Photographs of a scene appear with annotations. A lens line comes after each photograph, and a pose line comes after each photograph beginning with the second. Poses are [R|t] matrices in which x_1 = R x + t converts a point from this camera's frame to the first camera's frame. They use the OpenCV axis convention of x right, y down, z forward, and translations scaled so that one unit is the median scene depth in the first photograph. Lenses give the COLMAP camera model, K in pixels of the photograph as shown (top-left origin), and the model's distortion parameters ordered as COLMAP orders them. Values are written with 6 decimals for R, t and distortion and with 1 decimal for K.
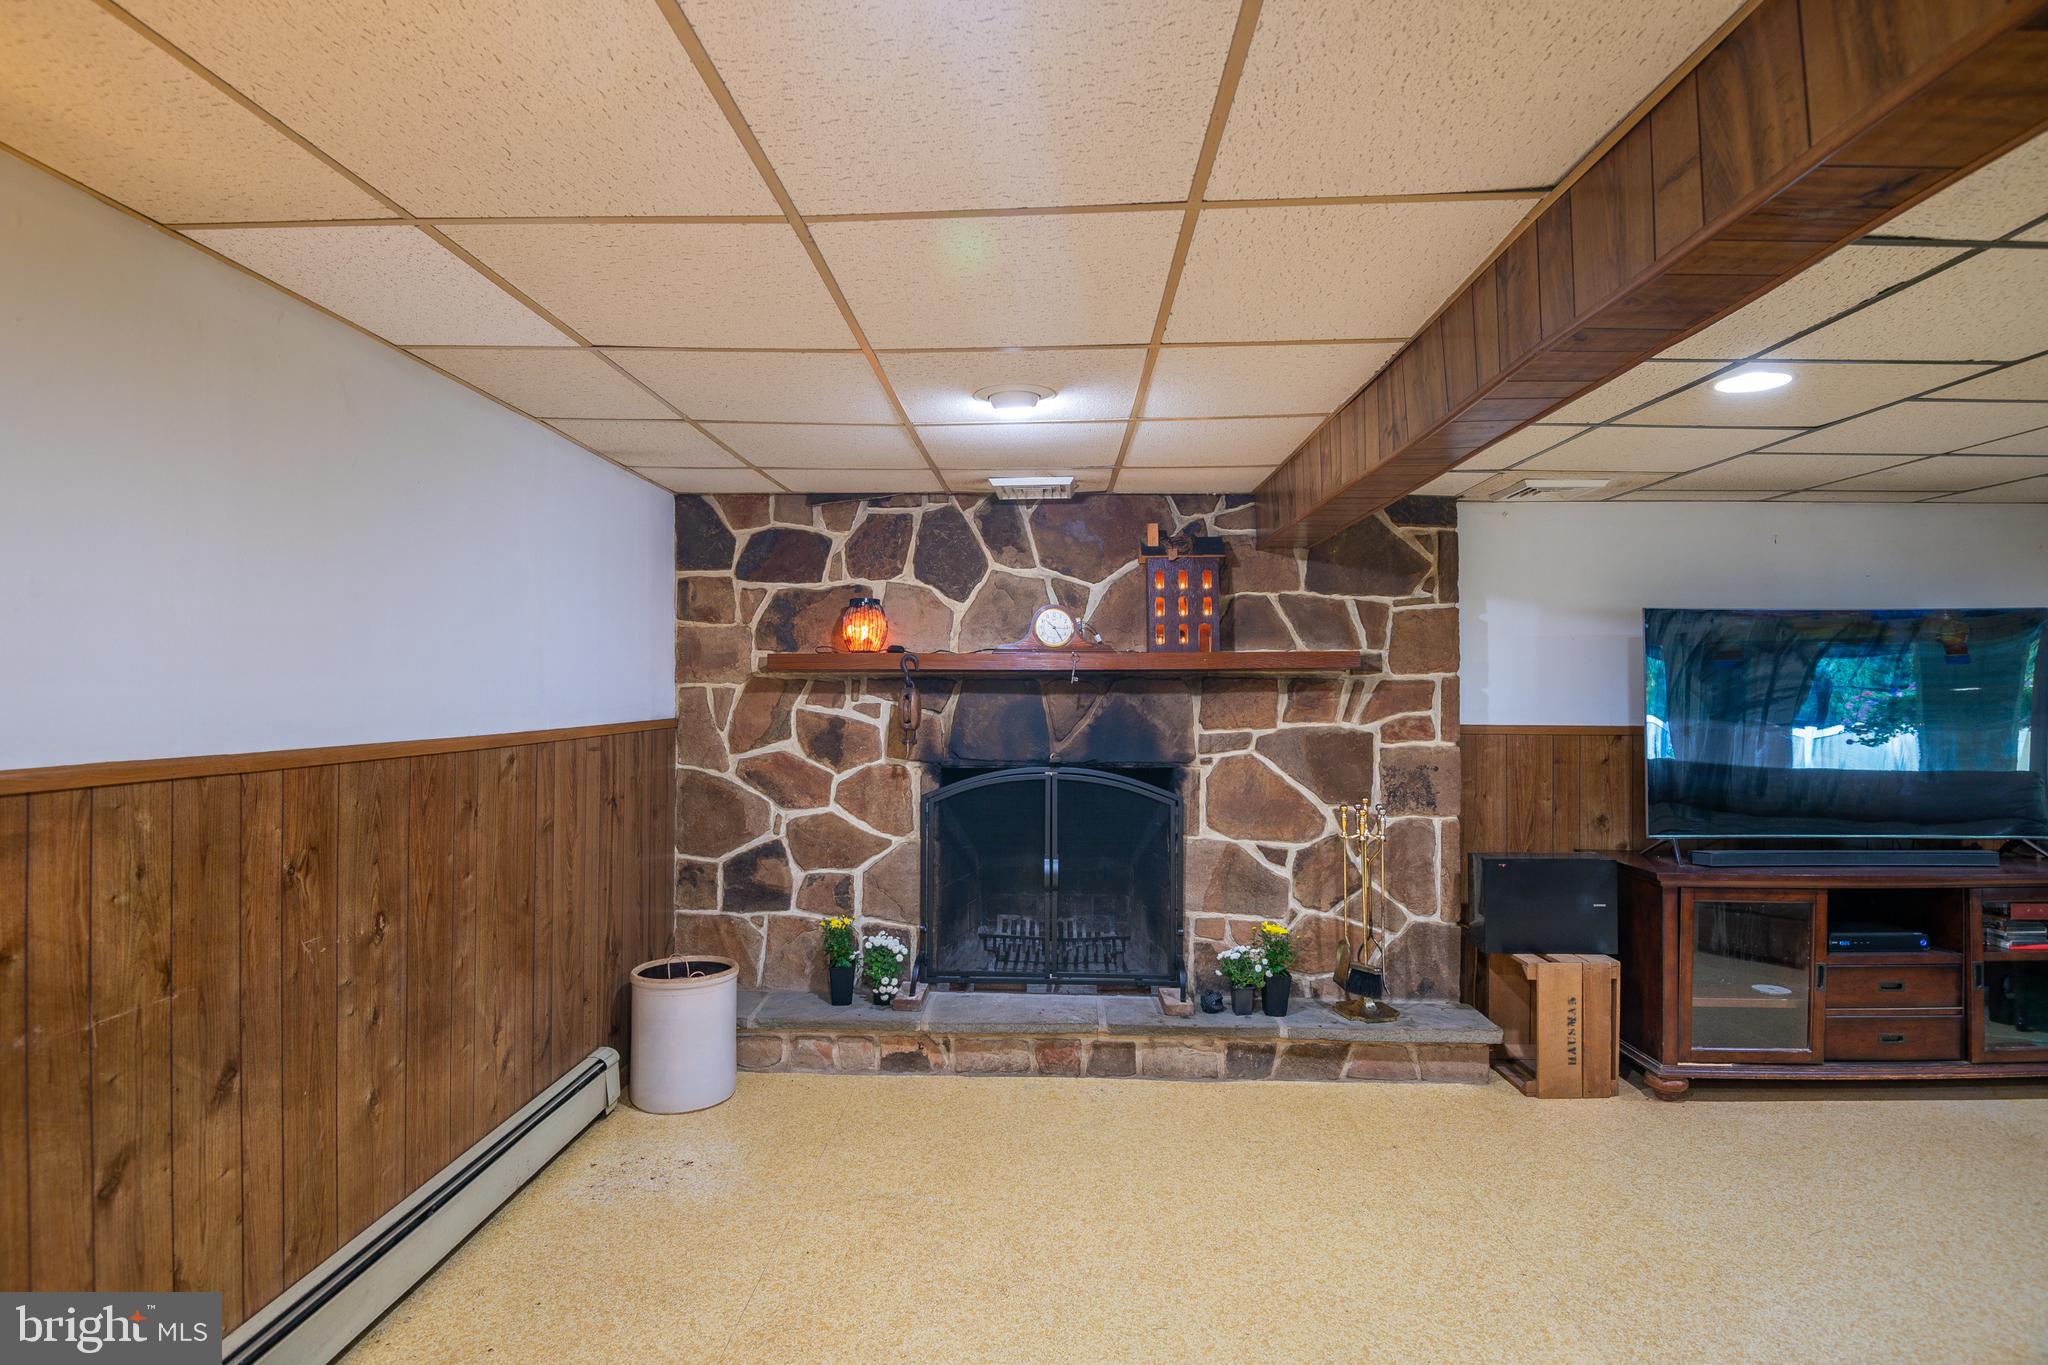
lens RADIAL K [[1037.3, 0, 984.6], [0, 1037.3, 674.8], [0, 0, 1]] dist [-0.001327, -0.026720]
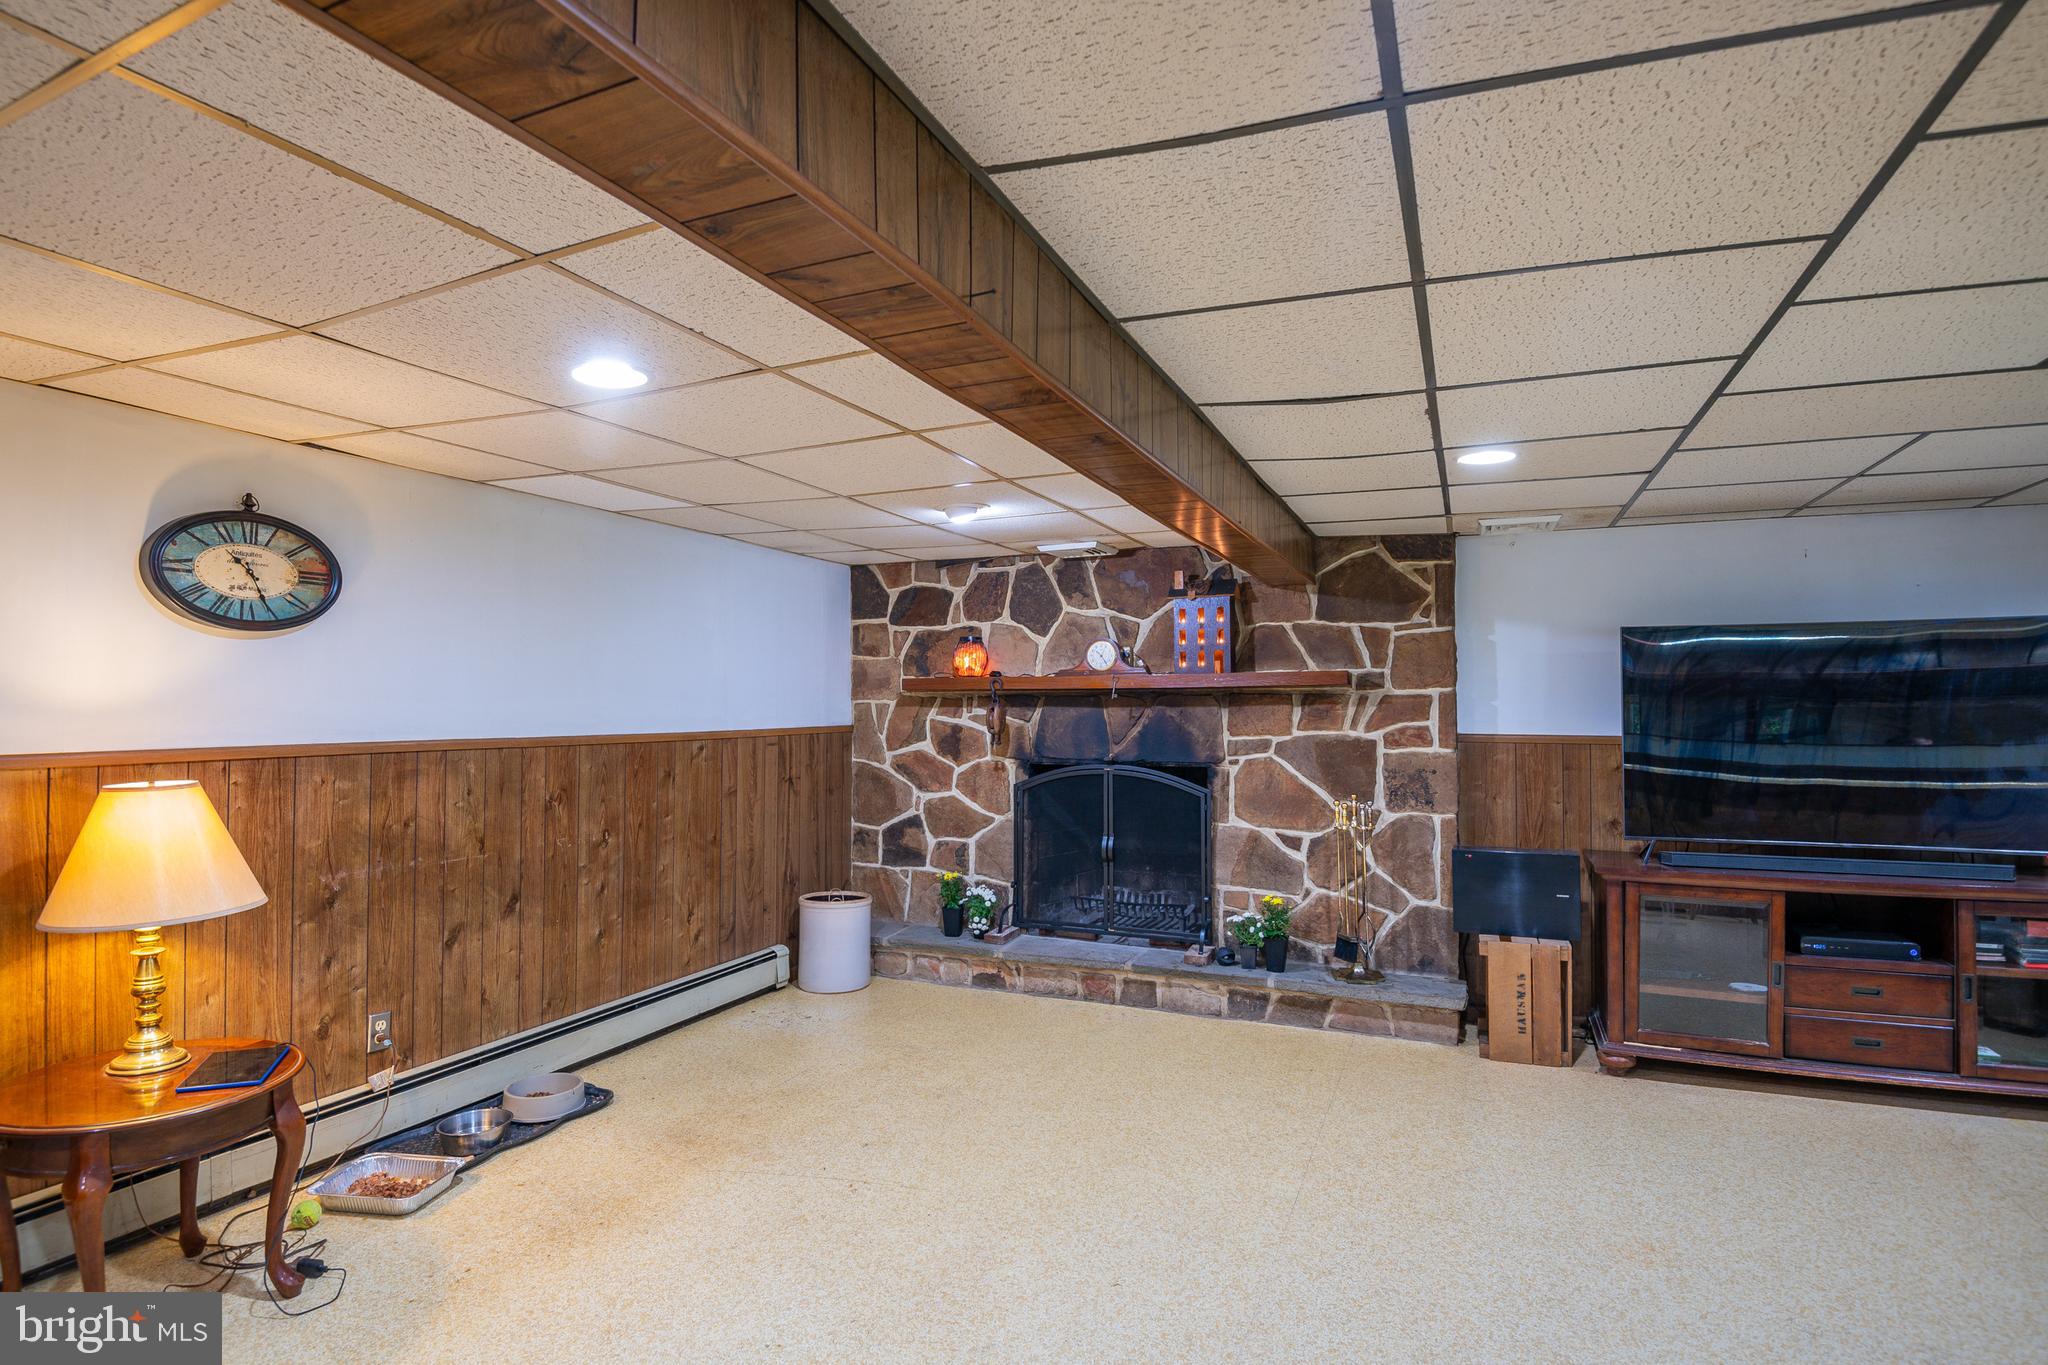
lens RADIAL K [[1061.2, 0, 1000.5], [0, 1061.2, 676.0], [0, 0, 1]] dist [-0.000774, -0.028859]
pose [[0.931000, -0.012743, -0.364797, 0.418542], [0.007854, 0.999858, -0.014883, -0.001560], [0.364935, 0.010991, 0.930968, -0.265549]]
